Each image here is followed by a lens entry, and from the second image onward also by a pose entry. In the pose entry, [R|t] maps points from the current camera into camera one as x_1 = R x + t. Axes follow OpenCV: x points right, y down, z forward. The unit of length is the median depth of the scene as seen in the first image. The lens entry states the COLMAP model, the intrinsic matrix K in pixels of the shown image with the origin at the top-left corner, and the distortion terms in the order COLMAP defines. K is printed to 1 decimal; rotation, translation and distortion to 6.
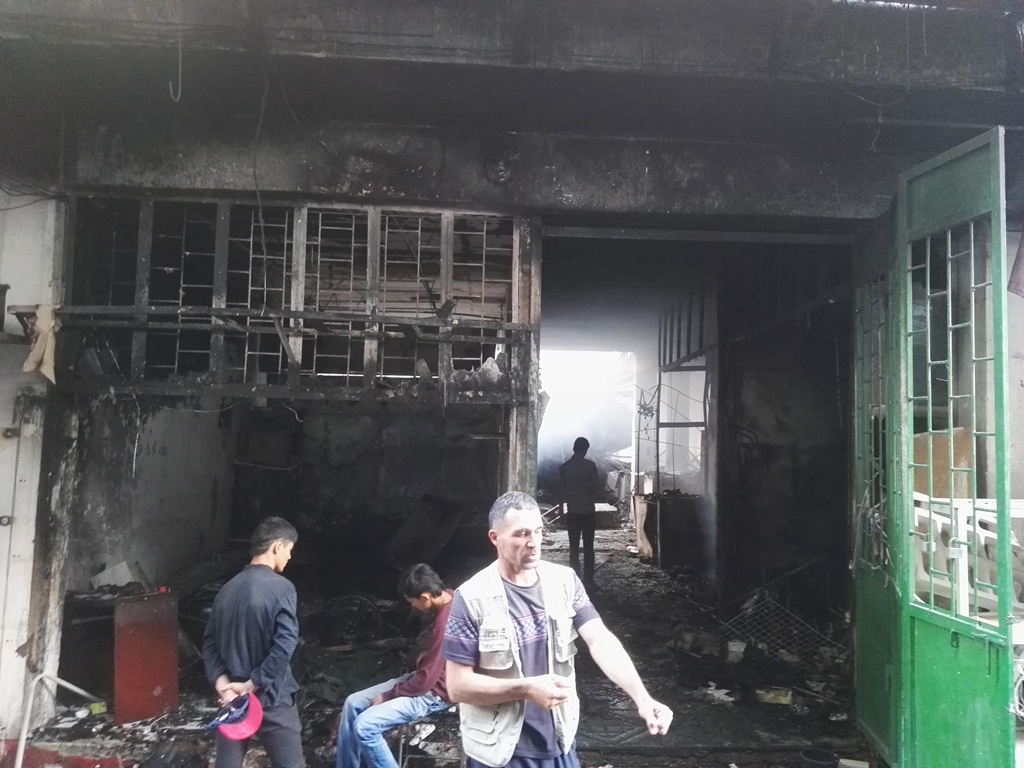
lens RADIAL K [[843.9, 0, 513.2], [0, 843.9, 366.3], [0, 0, 1]] dist [0.126364, 0.000691]
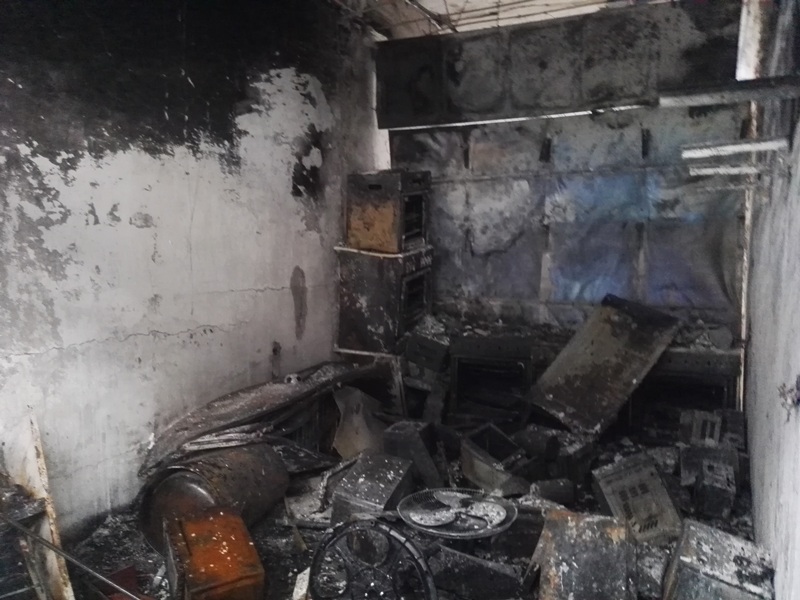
lens RADIAL K [[659.3, 0, 400.9], [0, 659.3, 286.2], [0, 0, 1]] dist [0.126364, 0.000691]
pose [[0.884558, 0.004678, -0.466407, -0.009982], [0.061808, 0.989956, 0.127151, 0.070208], [0.462317, -0.141300, 0.875384, 0.483486]]
